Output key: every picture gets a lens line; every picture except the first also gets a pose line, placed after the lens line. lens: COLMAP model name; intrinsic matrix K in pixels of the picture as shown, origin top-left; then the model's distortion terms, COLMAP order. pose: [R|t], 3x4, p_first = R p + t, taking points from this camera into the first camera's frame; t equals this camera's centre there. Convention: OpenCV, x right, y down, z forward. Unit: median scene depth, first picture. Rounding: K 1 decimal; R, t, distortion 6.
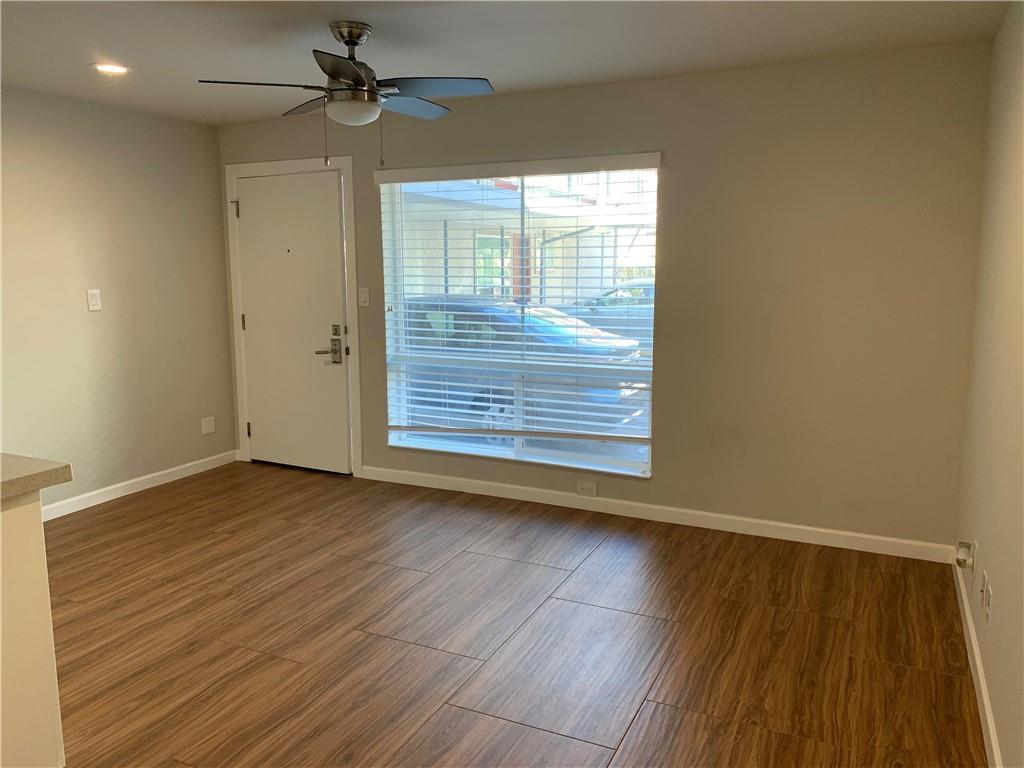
lens RADIAL K [[767.9, 0, 505.4], [0, 767.9, 378.6], [0, 0, 1]] dist [0.016167, -0.024886]
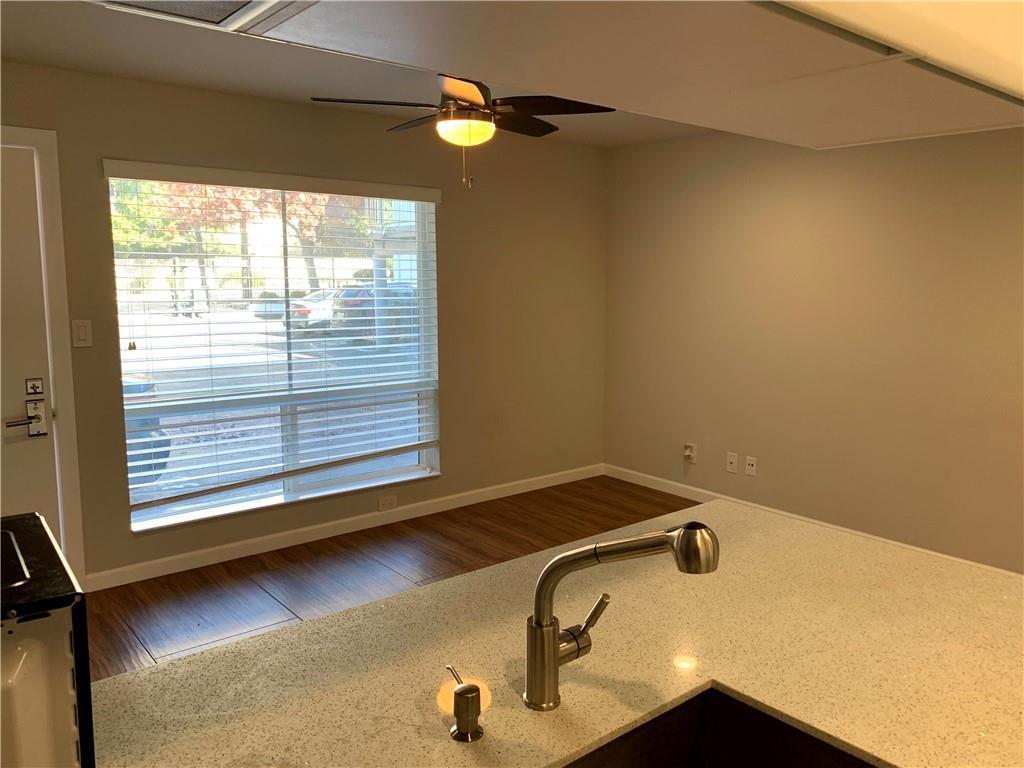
lens RADIAL K [[767.9, 0, 526.8], [0, 767.9, 374.2], [0, 0, 1]] dist [0.016167, -0.024886]
pose [[0.406889, -0.107188, 0.907167, -0.704218], [0.135171, 0.989224, 0.056256, -0.058314], [-0.903422, 0.099732, 0.416993, 0.368031]]
